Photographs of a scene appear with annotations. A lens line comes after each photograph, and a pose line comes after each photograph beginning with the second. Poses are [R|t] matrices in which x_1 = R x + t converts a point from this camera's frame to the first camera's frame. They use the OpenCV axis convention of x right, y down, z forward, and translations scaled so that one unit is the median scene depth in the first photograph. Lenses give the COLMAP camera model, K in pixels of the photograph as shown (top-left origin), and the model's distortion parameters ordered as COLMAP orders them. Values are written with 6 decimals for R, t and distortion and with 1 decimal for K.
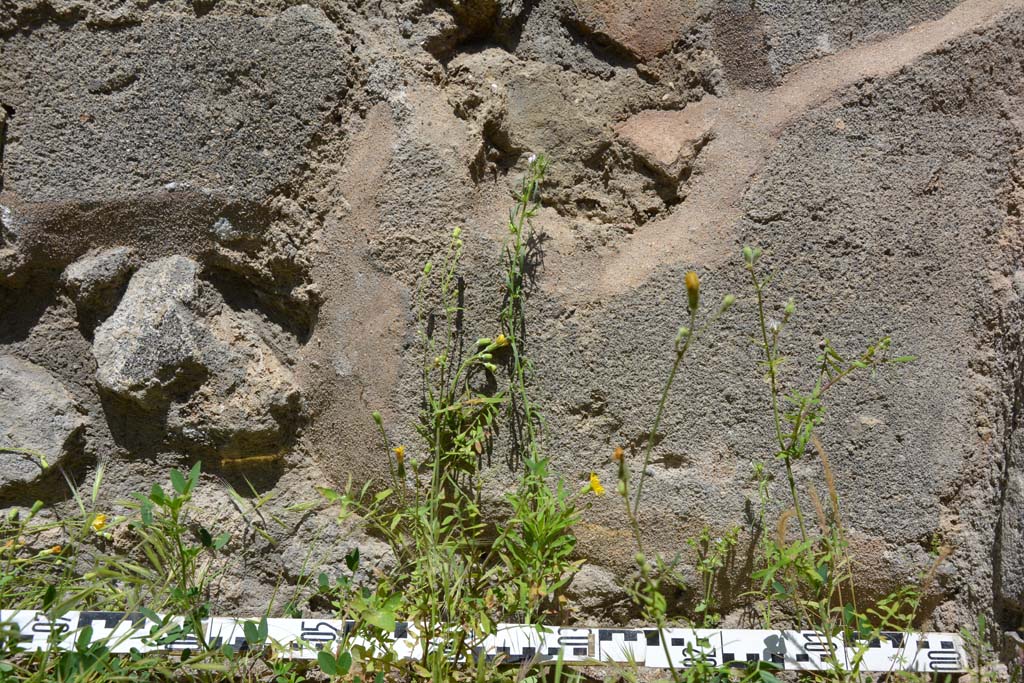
lens RADIAL K [[1015.7, 0, 512.0], [0, 1015.7, 341.5], [0, 0, 1]] dist [-0.024901, 0.025430]
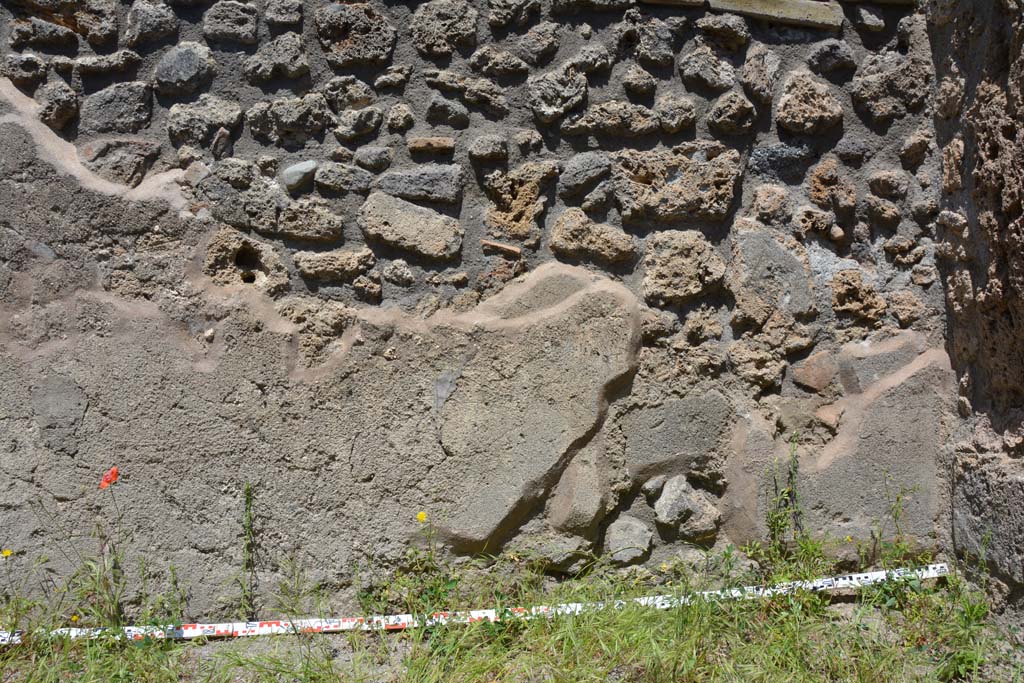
lens RADIAL K [[789.0, 0, 512.0], [0, 789.0, 341.5], [0, 0, 1]] dist [-0.164477, 0.112327]
pose [[0.991347, -0.126858, -0.033737, -0.692859], [0.124157, 0.989591, -0.072771, -0.371971], [0.042617, 0.067953, 0.996778, -1.359781]]
